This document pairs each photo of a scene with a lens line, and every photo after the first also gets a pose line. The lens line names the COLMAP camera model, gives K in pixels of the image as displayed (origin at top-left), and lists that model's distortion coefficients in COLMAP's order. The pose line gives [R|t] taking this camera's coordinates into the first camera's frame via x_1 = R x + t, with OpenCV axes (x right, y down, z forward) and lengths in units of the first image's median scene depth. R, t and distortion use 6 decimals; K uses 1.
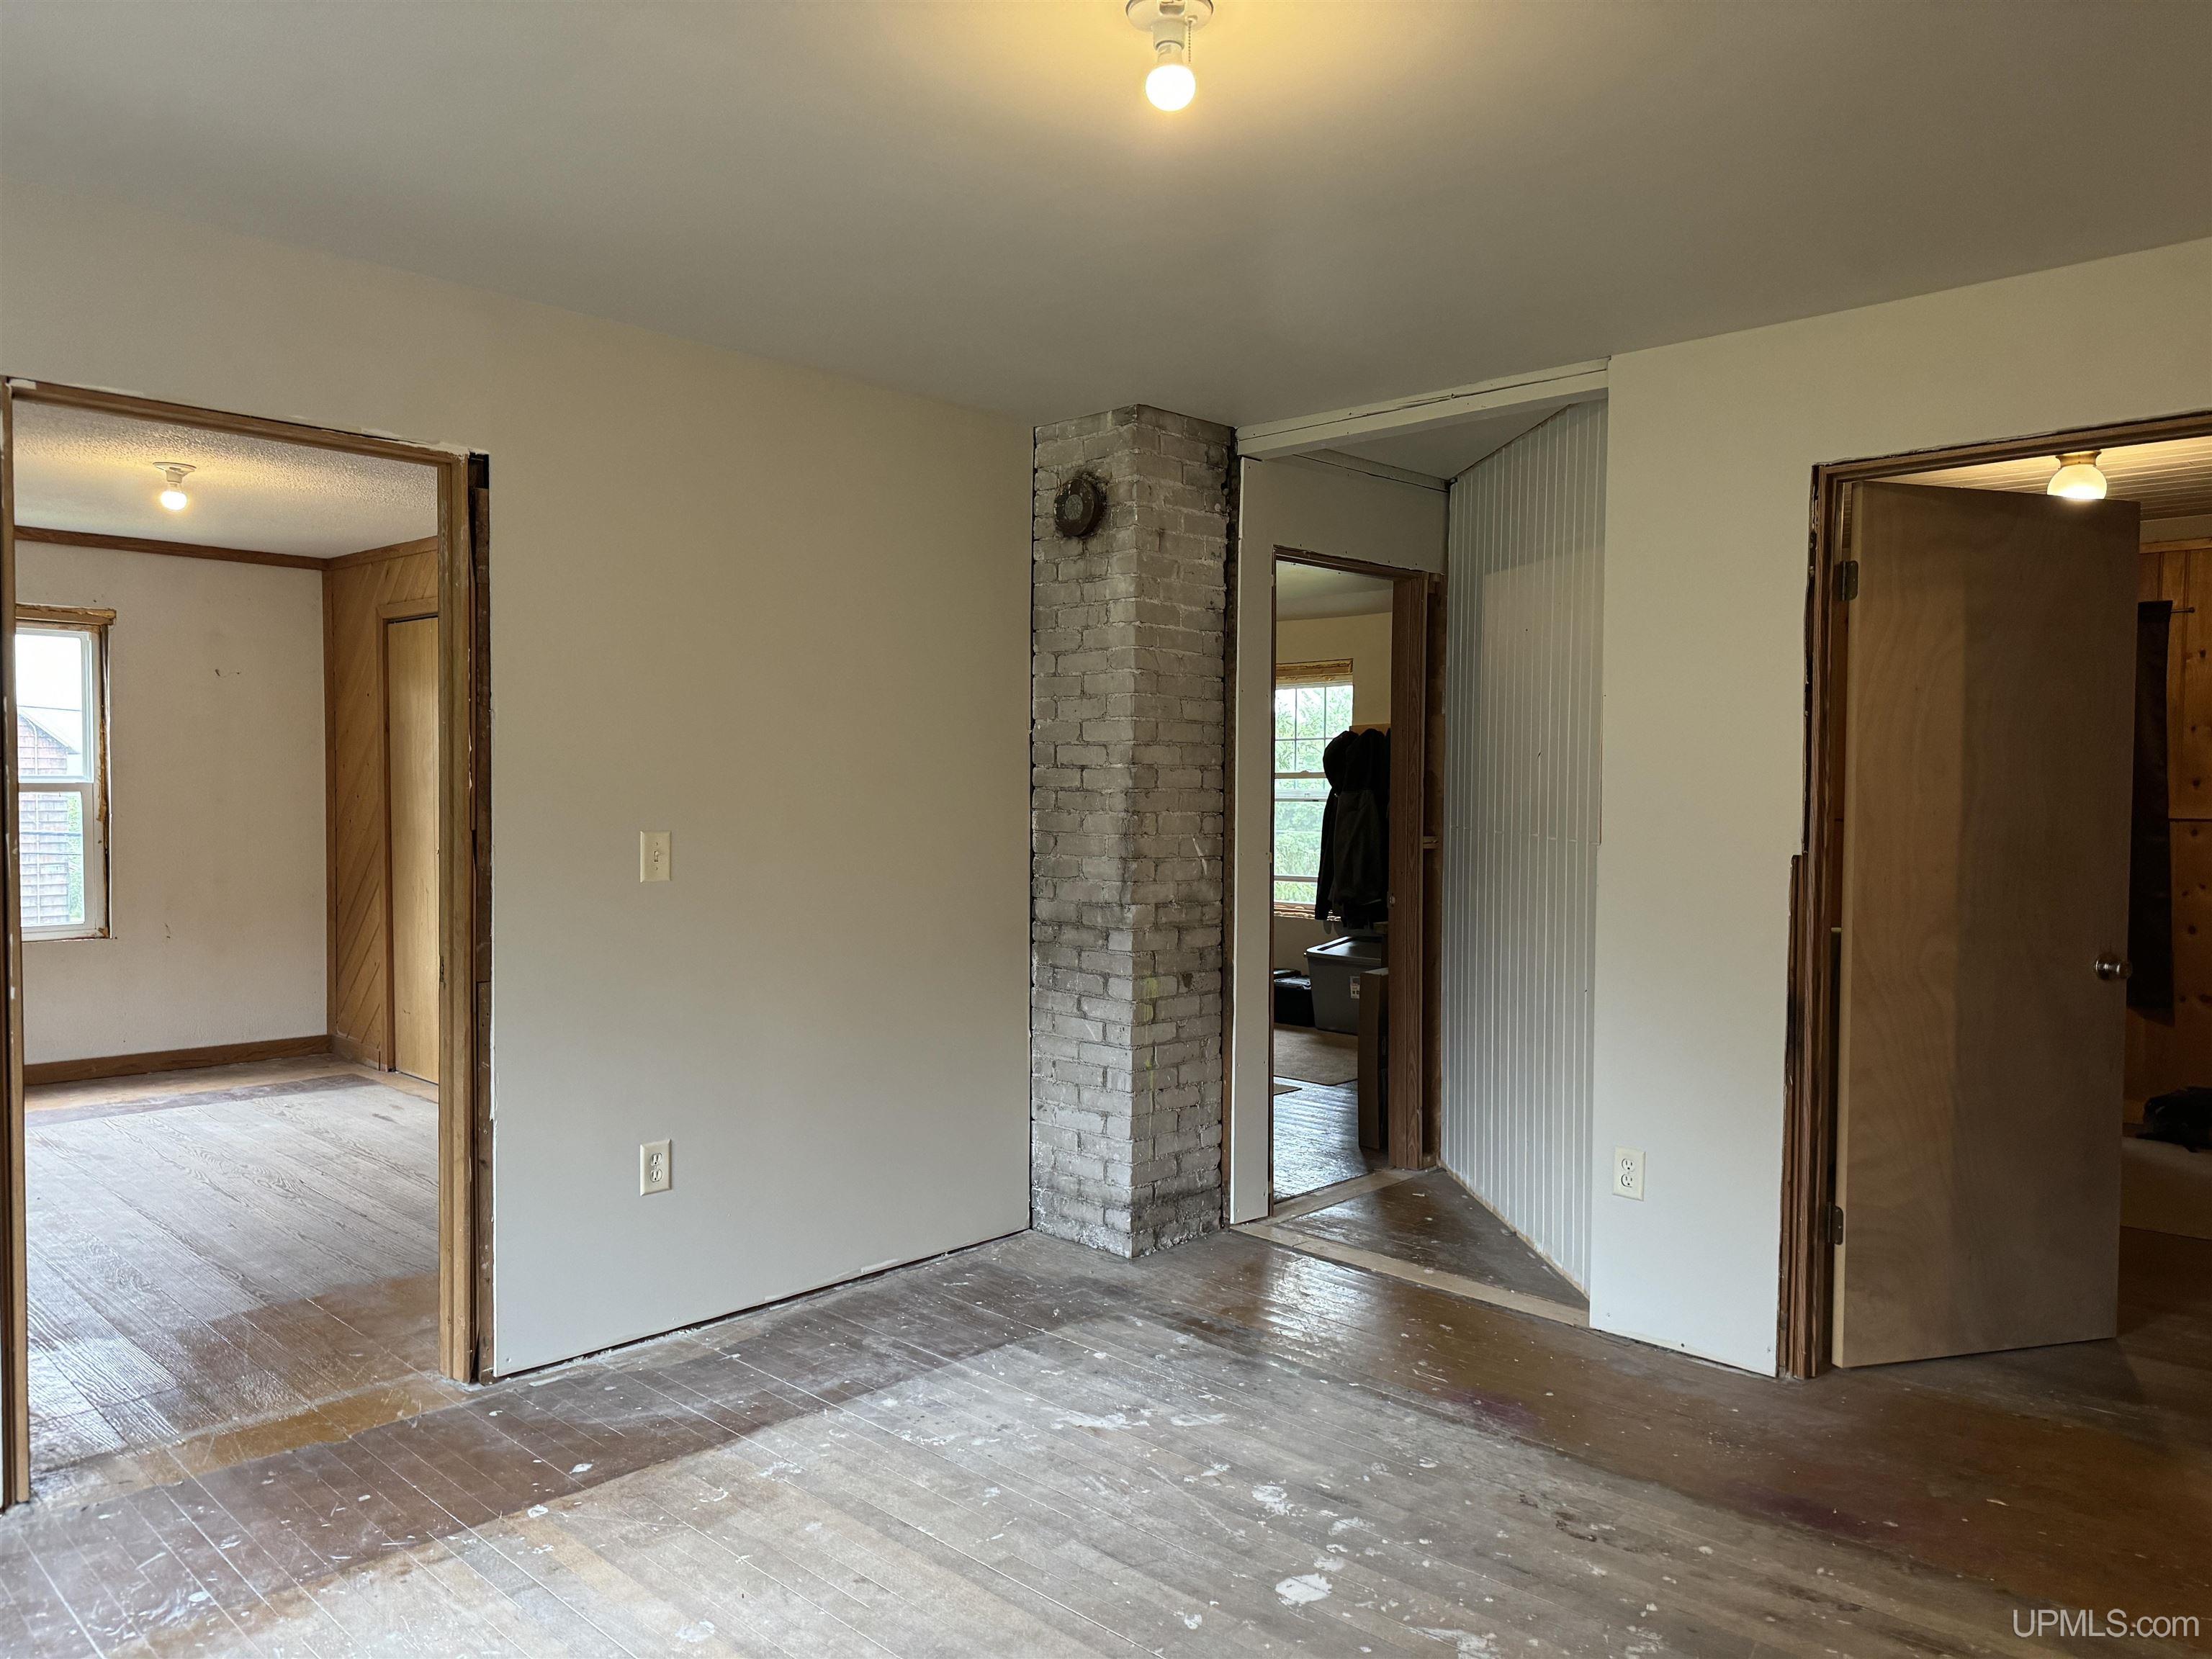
lens RADIAL K [[1563.4, 0, 1093.5], [0, 1563.4, 832.7], [0, 0, 1]] dist [0.006951, 0.006343]
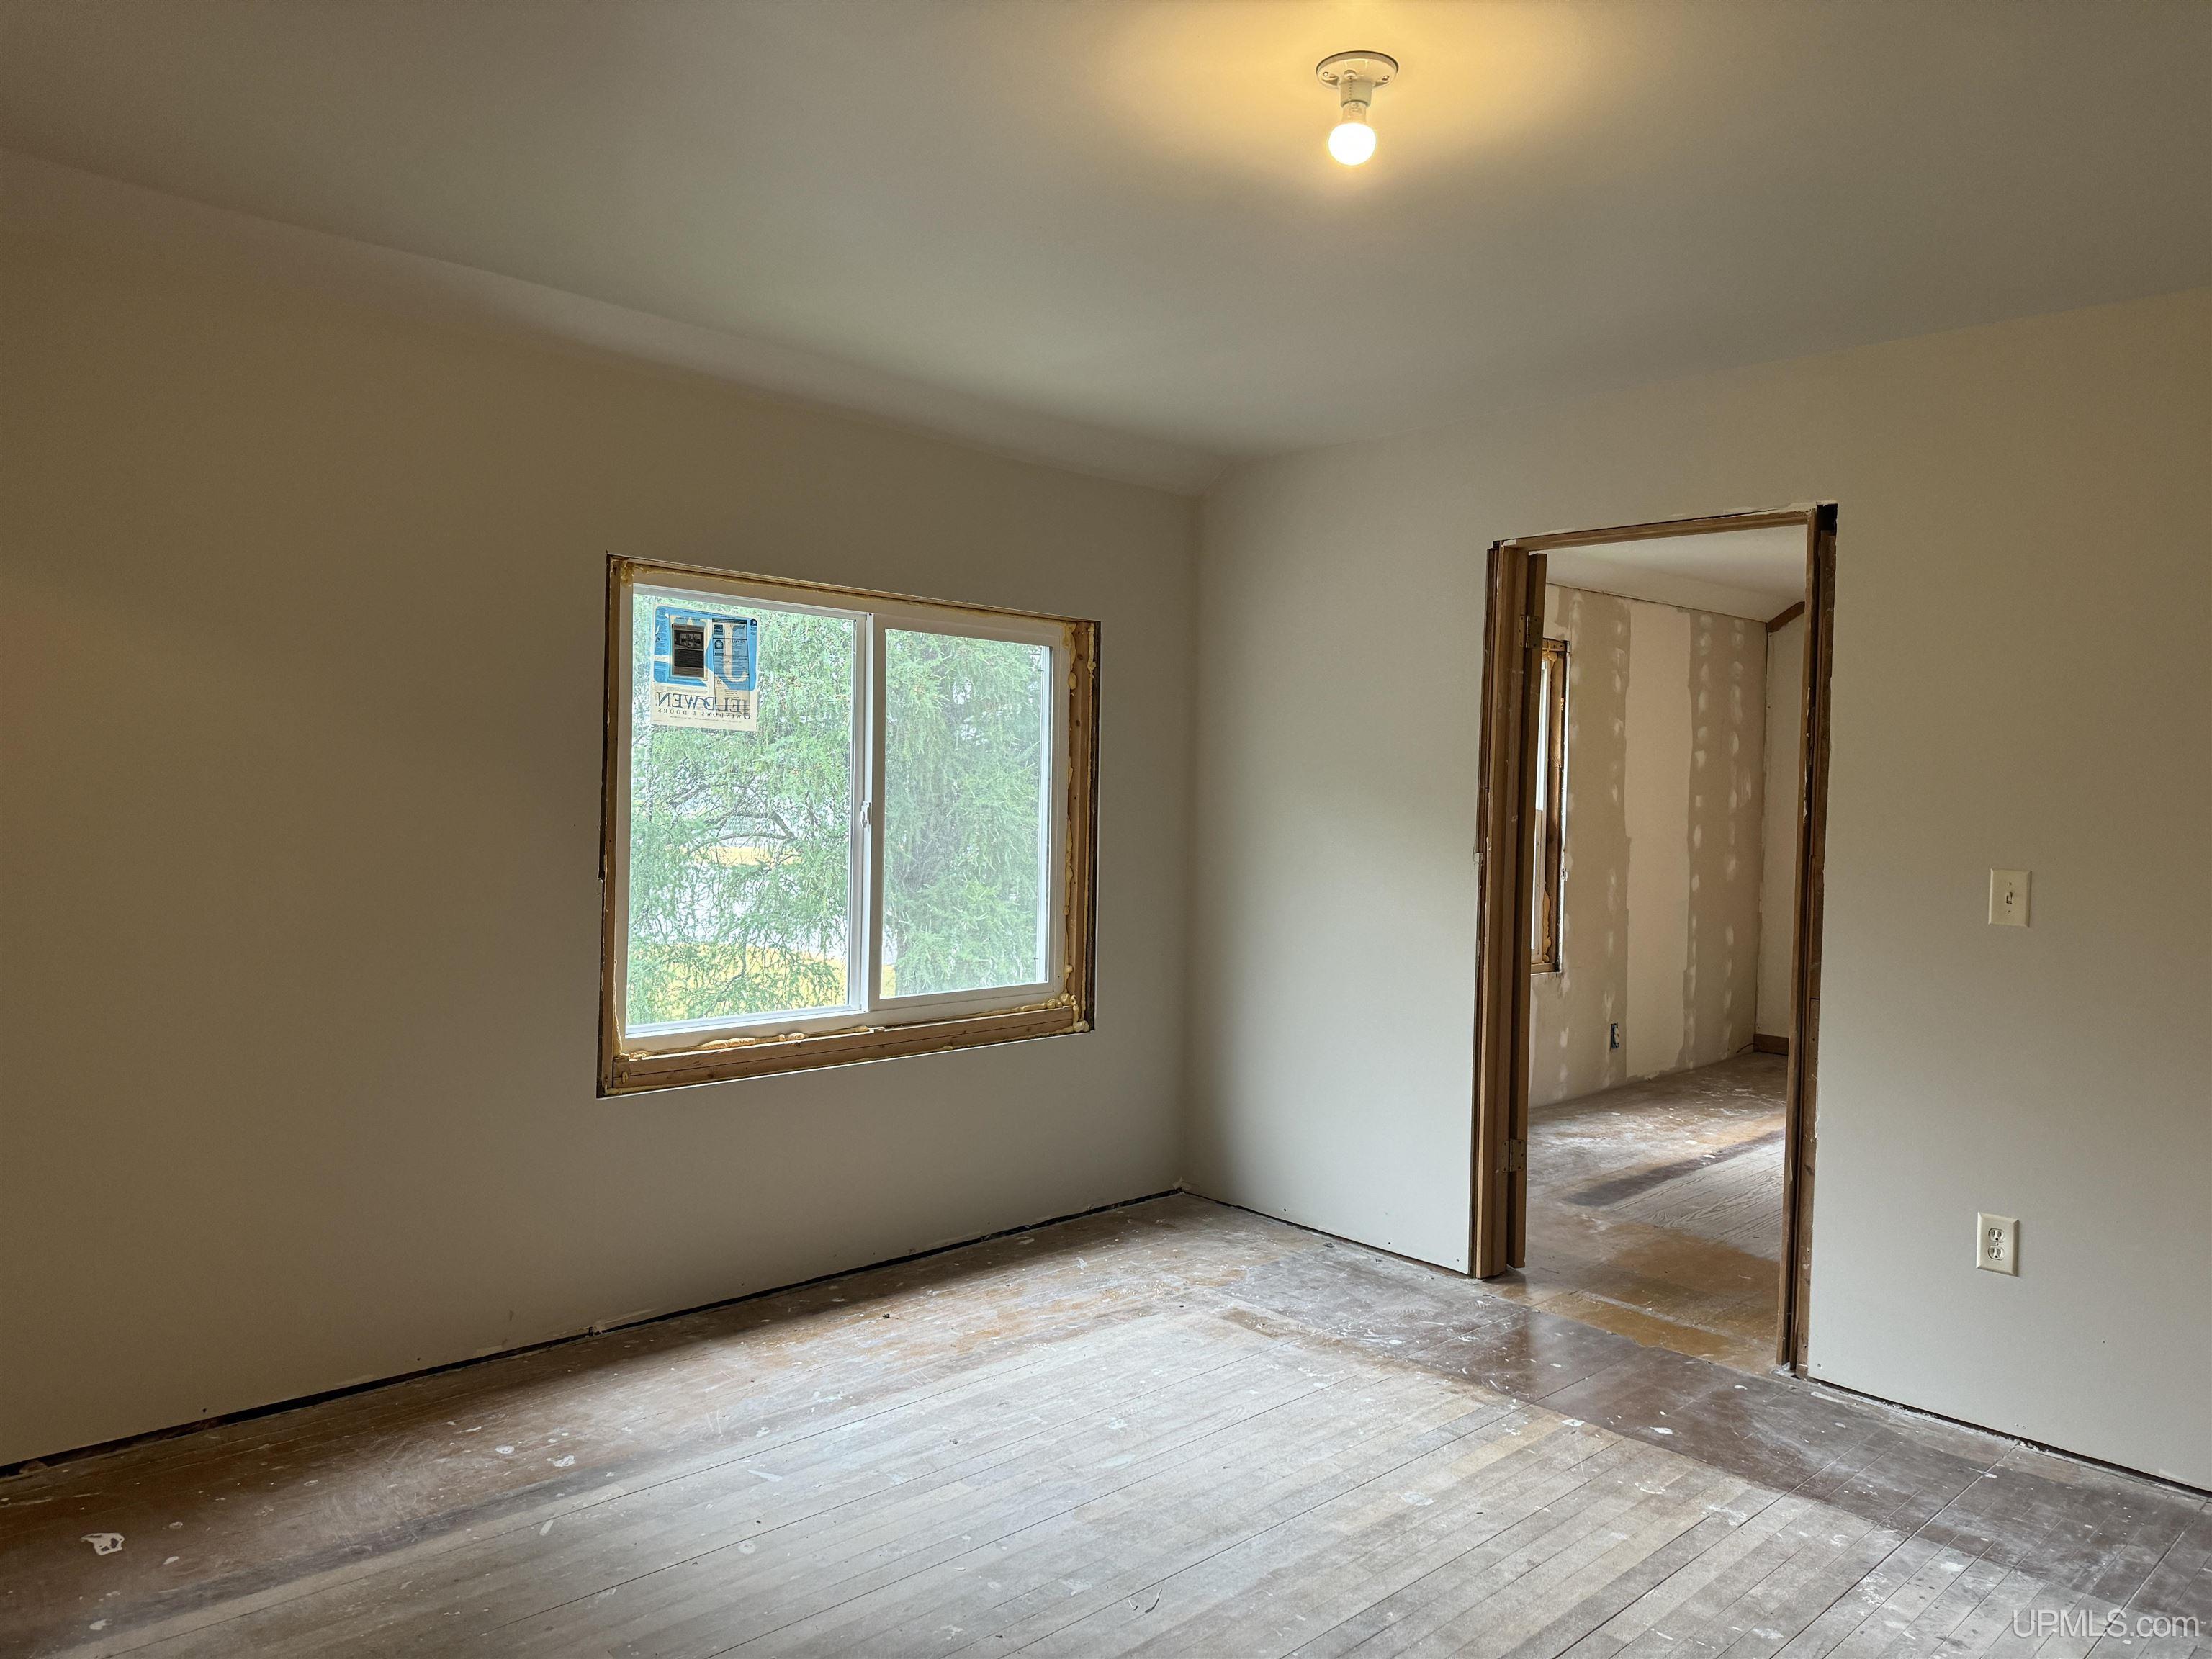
lens RADIAL K [[1563.4, 0, 1104.6], [0, 1563.4, 829.3], [0, 0, 1]] dist [0.006951, 0.006343]
pose [[-0.034722, 0.019039, -0.999216, 0.707520], [-0.052796, 0.998387, 0.020858, -0.017390], [0.998001, 0.053479, -0.033661, 0.563935]]
